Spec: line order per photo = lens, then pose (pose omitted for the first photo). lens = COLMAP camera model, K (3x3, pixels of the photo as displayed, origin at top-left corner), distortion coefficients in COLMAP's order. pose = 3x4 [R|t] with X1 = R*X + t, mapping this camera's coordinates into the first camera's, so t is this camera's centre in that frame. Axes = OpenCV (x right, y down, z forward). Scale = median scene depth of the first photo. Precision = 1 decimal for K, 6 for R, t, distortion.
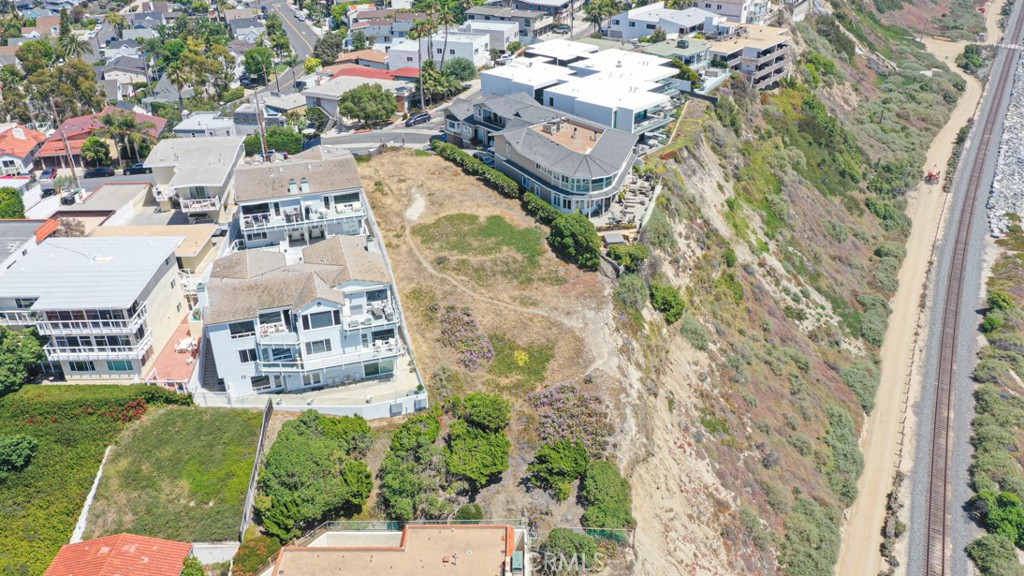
lens RADIAL K [[805.5, 0, 516.2], [0, 805.5, 282.3], [0, 0, 1]] dist [0.005365, -0.001130]
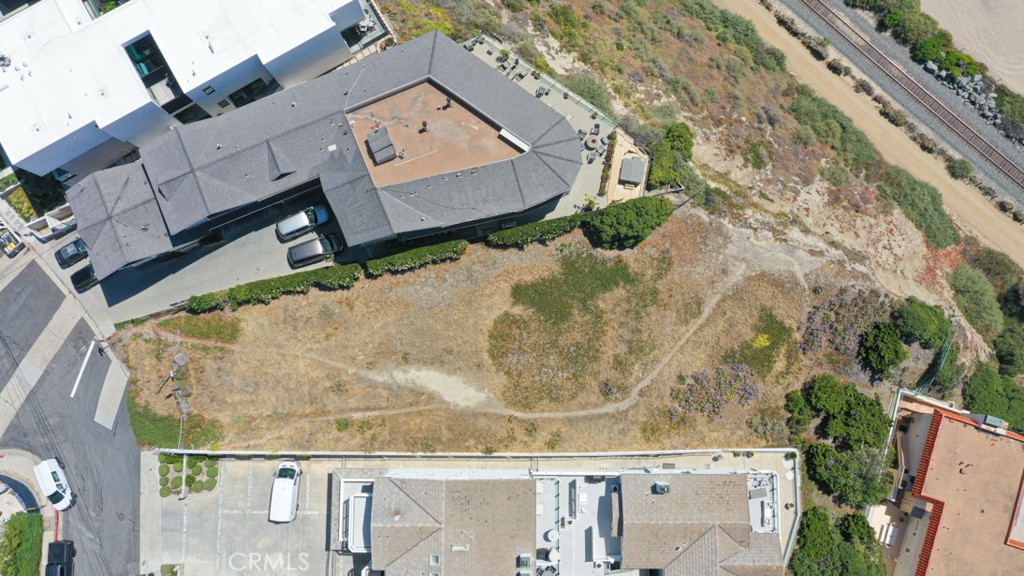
lens RADIAL K [[805.5, 0, 514.5], [0, 805.5, 288.0], [0, 0, 1]] dist [0.005365, -0.001130]
pose [[0.302992, -0.947317, 0.103860, -0.109735], [0.457111, 0.240094, 0.856390, -0.786453], [-0.836209, -0.212004, 0.505775, 0.692530]]
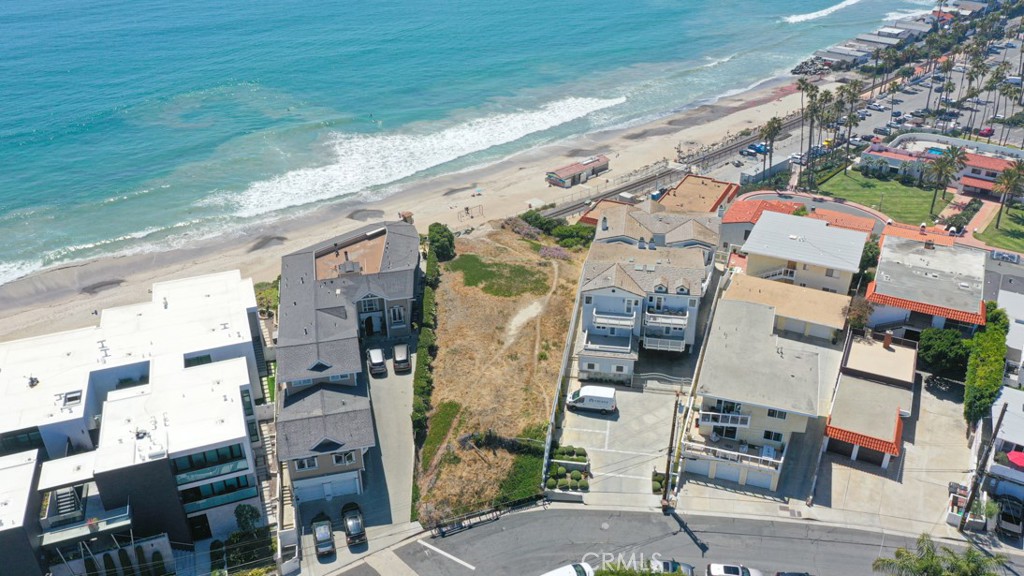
lens RADIAL K [[805.5, 0, 515.9], [0, 805.5, 290.9], [0, 0, 1]] dist [0.005365, -0.001130]
pose [[-0.891194, -0.207284, 0.403493, -0.569212], [0.229955, 0.560291, 0.795736, -1.008349], [-0.391016, 0.801940, -0.451662, 1.615646]]
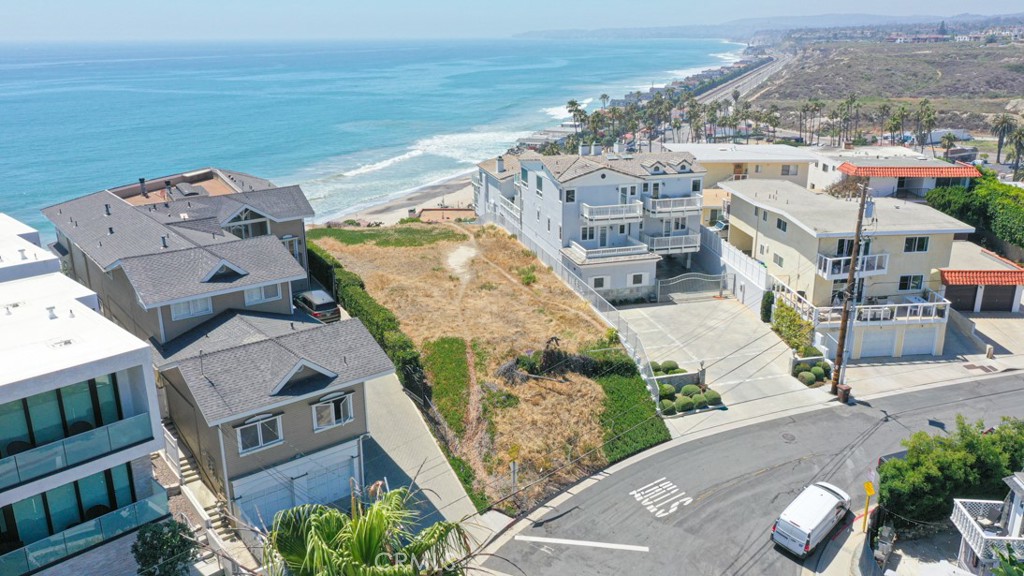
lens RADIAL K [[805.5, 0, 517.0], [0, 805.5, 288.3], [0, 0, 1]] dist [0.005365, -0.001130]
pose [[-0.999265, 0.005472, 0.037943, -0.222214], [0.031095, 0.694562, 0.718761, -0.626710], [-0.022421, 0.719412, -0.694221, 1.683180]]
